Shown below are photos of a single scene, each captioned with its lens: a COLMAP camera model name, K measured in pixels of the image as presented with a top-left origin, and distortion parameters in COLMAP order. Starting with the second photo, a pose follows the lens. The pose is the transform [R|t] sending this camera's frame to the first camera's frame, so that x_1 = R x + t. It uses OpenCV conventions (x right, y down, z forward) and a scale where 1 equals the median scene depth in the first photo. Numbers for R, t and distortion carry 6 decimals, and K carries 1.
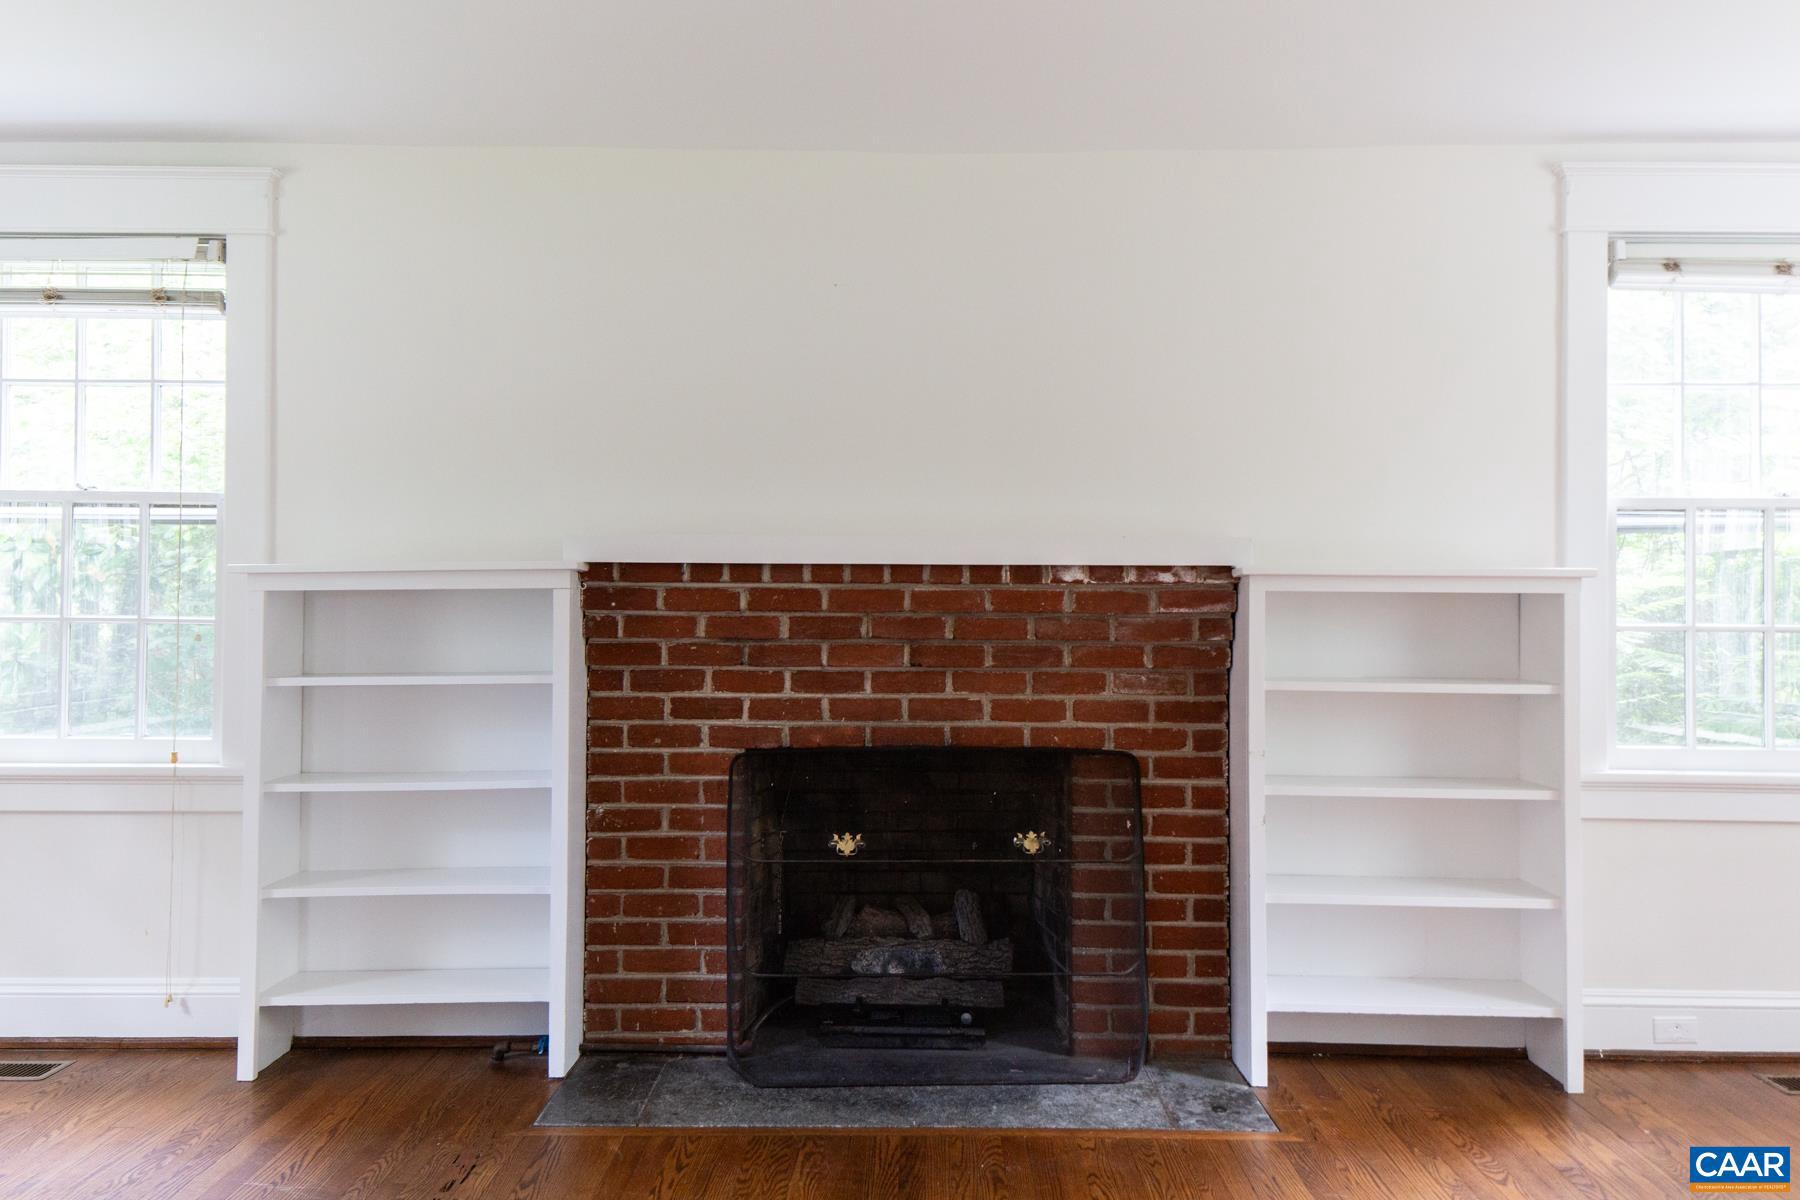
lens RADIAL K [[1202.4, 0, 900.0], [0, 1202.4, 600.0], [0, 0, 1]] dist [0.073002, -0.057866]
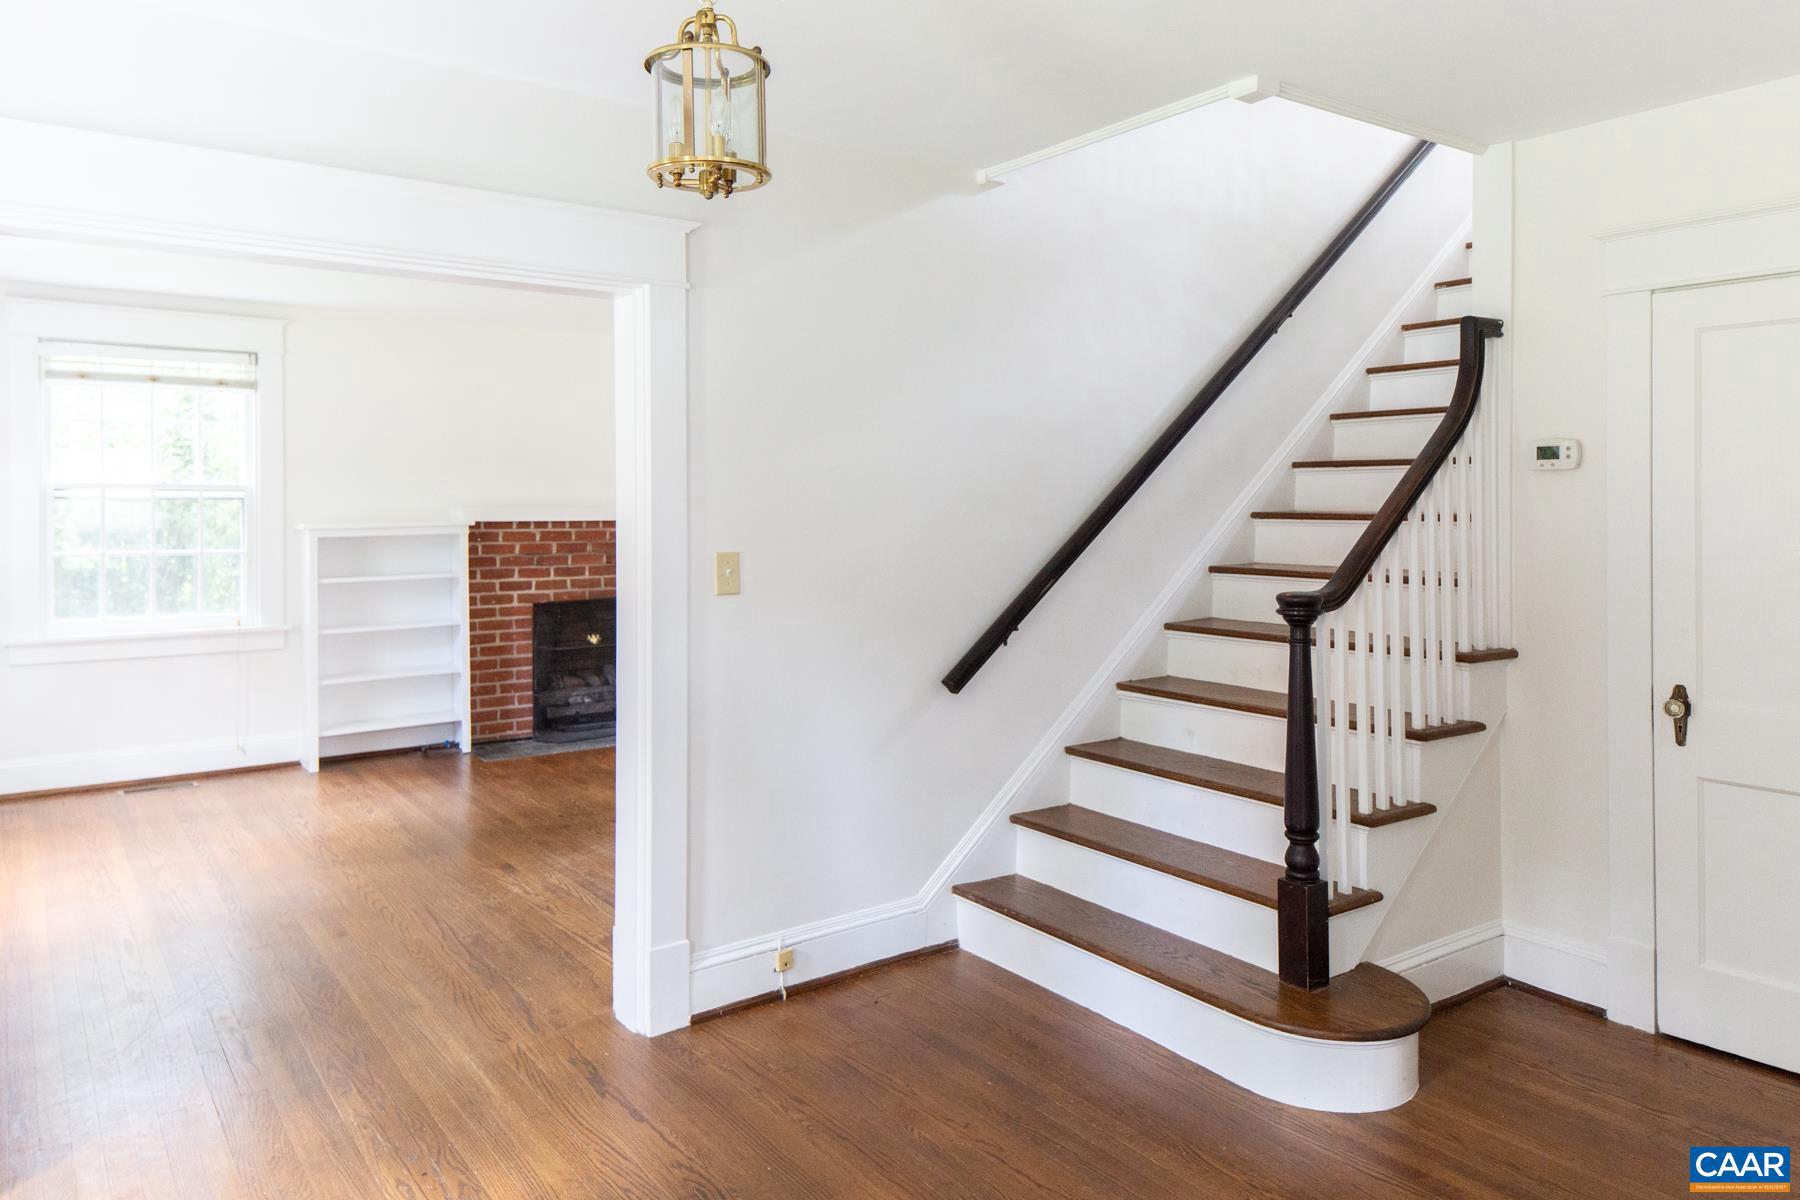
lens RADIAL K [[1199.3, 0, 922.2], [0, 1199.3, 520.0], [0, 0, 1]] dist [-0.003130, -0.000774]
pose [[0.789585, -0.012282, 0.613518, -0.917045], [-0.003838, 0.999681, 0.024952, -0.087575], [-0.613629, -0.022057, 0.789286, -1.176461]]
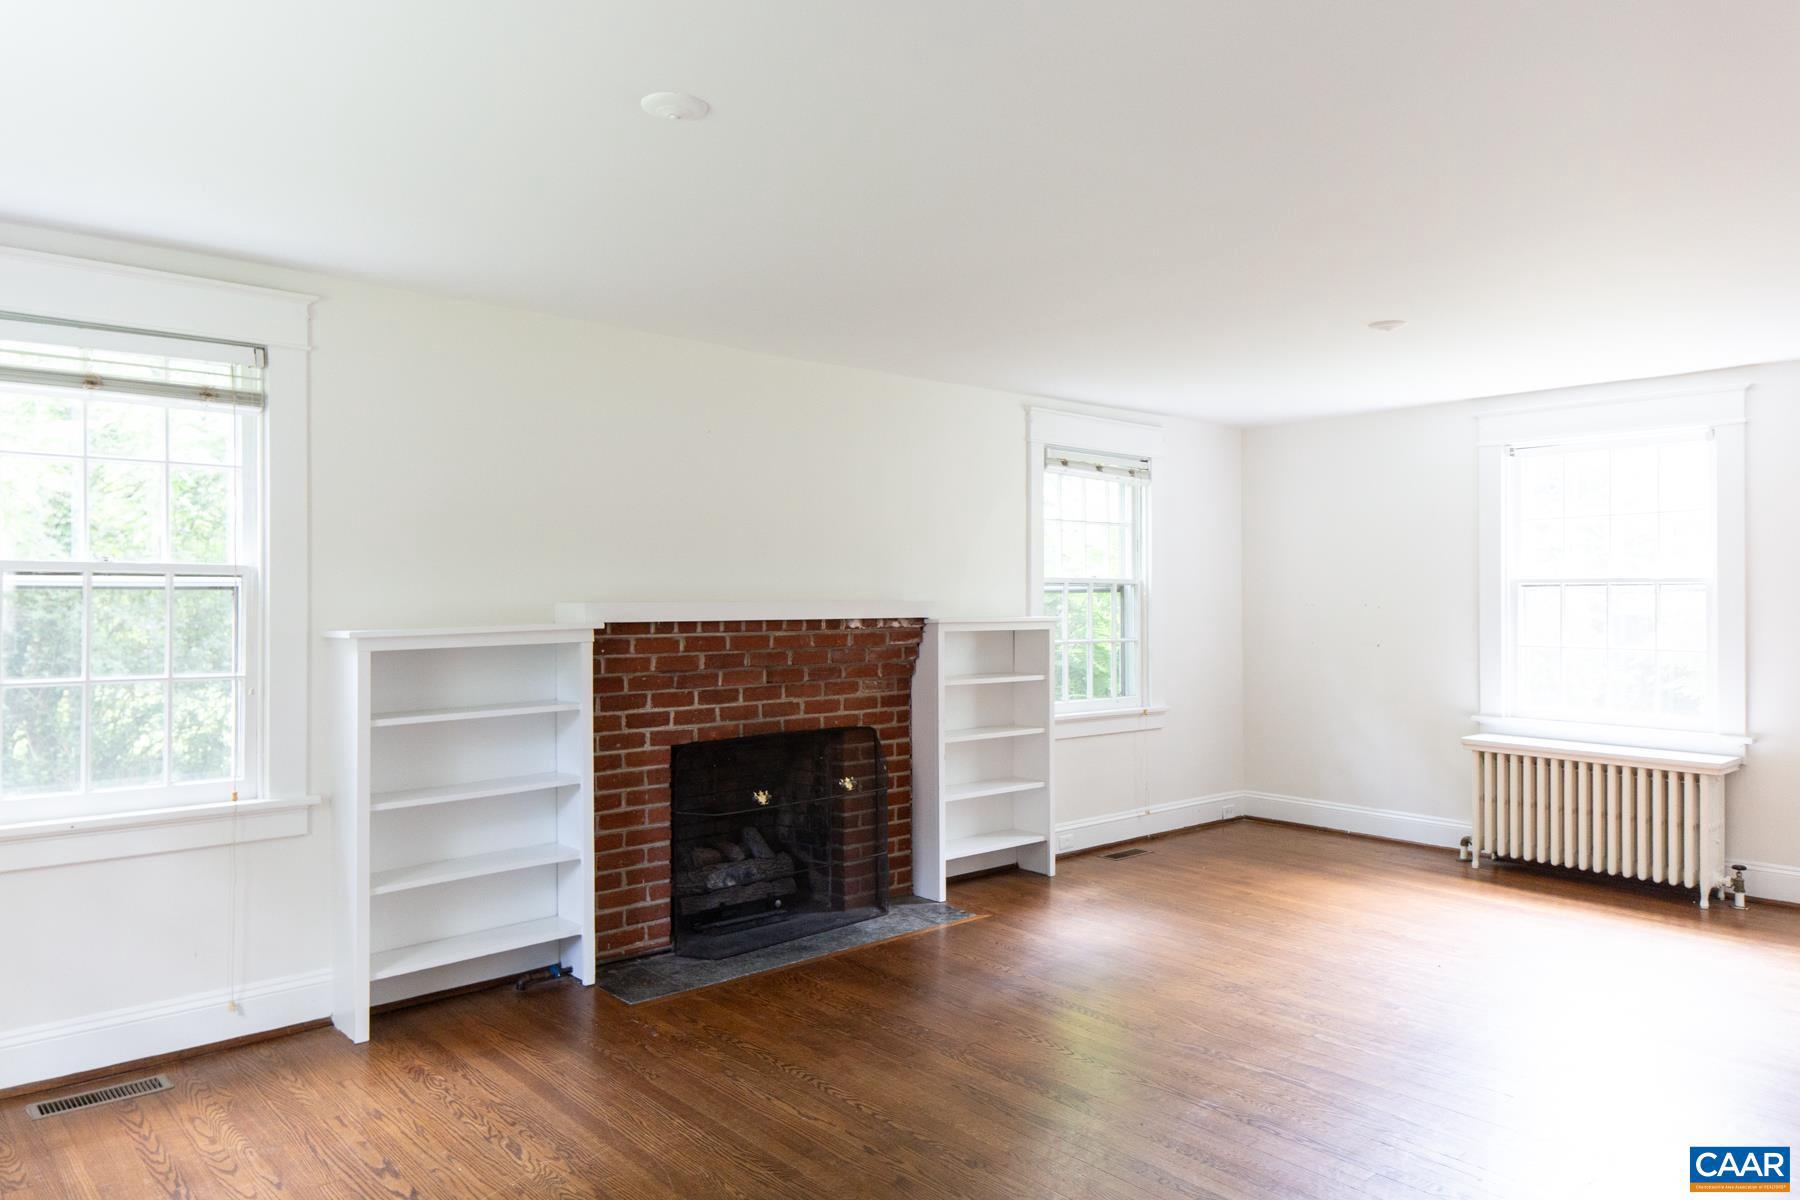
lens RADIAL K [[1185.7, 0, 880.0], [0, 1185.7, 592.8], [0, 0, 1]] dist [0.030252, -0.004340]
pose [[0.744029, -0.003311, 0.668139, -0.910784], [-0.001661, 0.999975, 0.006806, -0.073512], [-0.668145, -0.006174, 0.744006, -0.248461]]
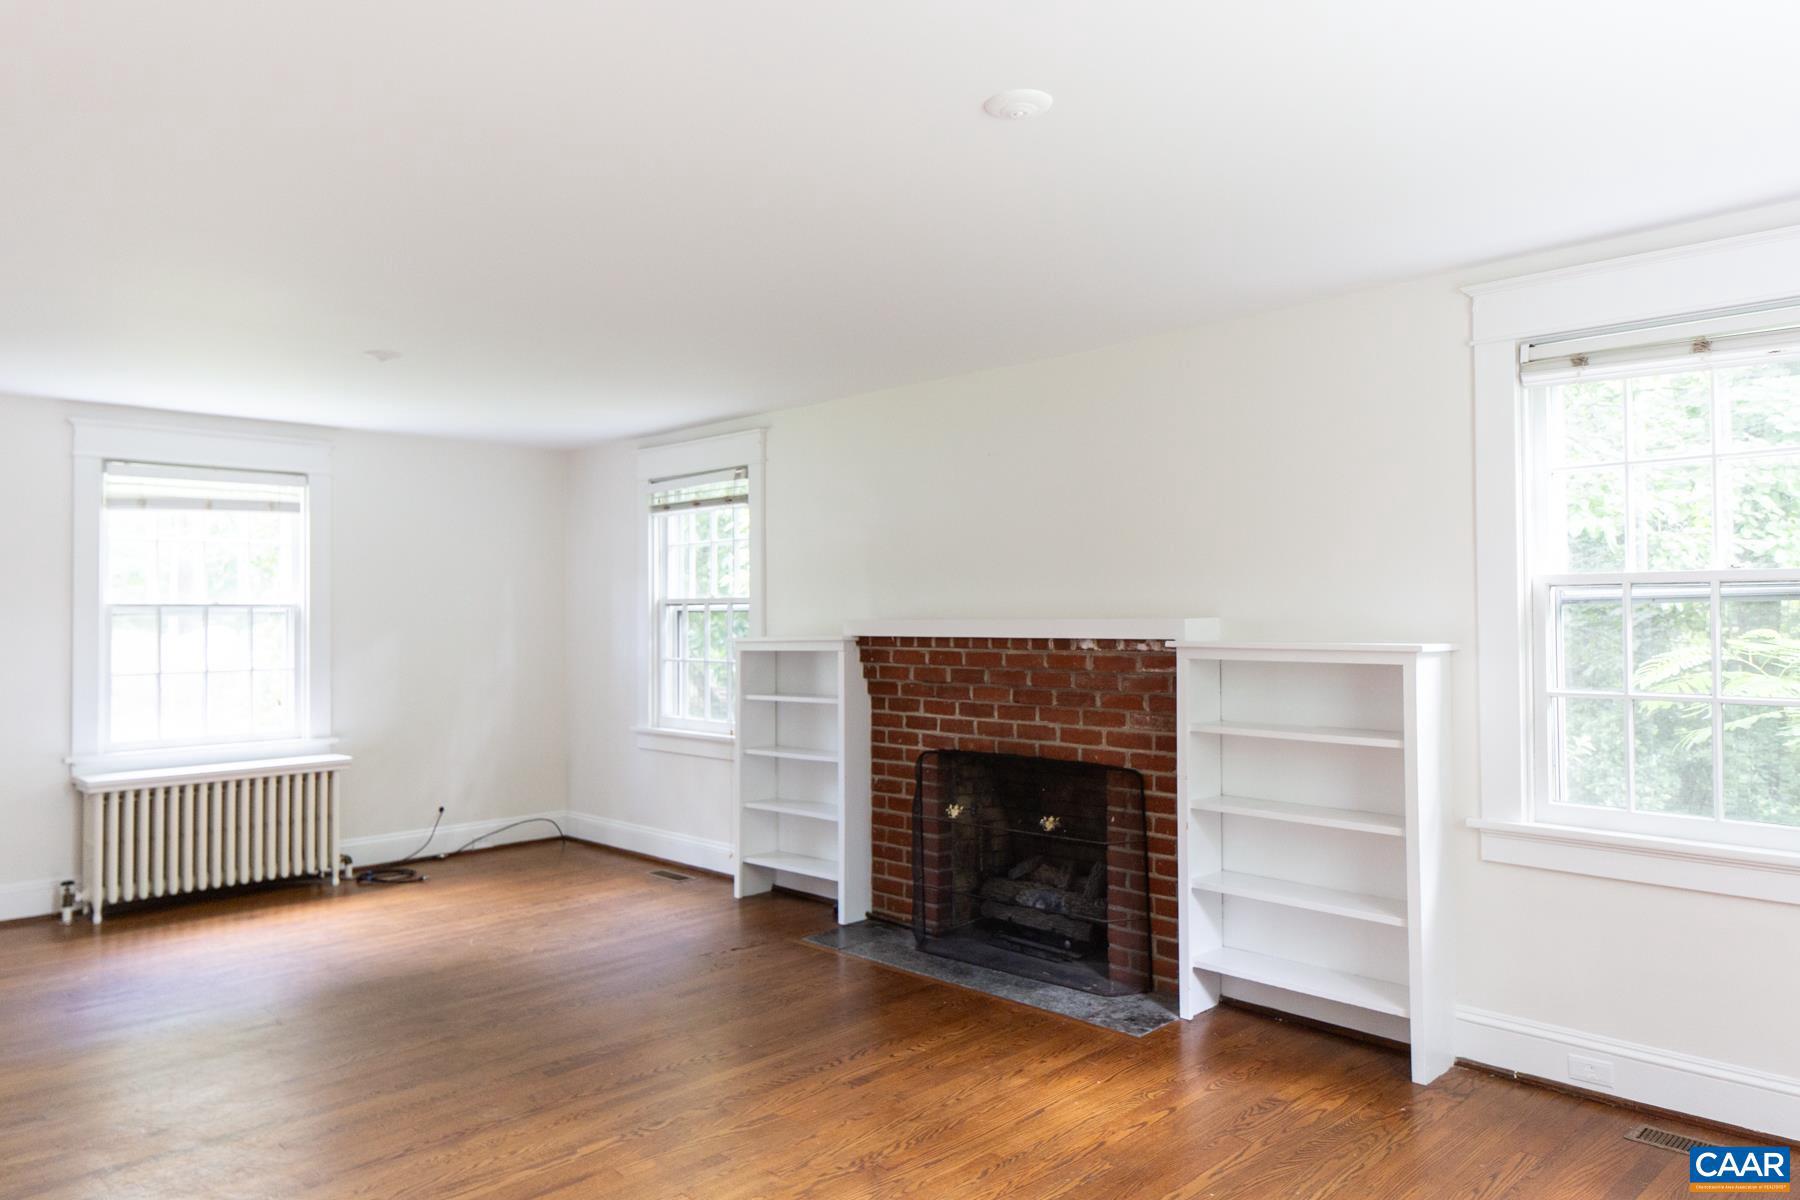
lens RADIAL K [[1185.7, 0, 880.0], [0, 1185.7, 592.8], [0, 0, 1]] dist [0.030252, -0.004340]
pose [[0.706320, -0.023863, -0.707490, 0.954078], [0.017305, 0.999715, -0.016444, -0.062353], [0.707681, -0.000628, 0.706532, -0.183928]]
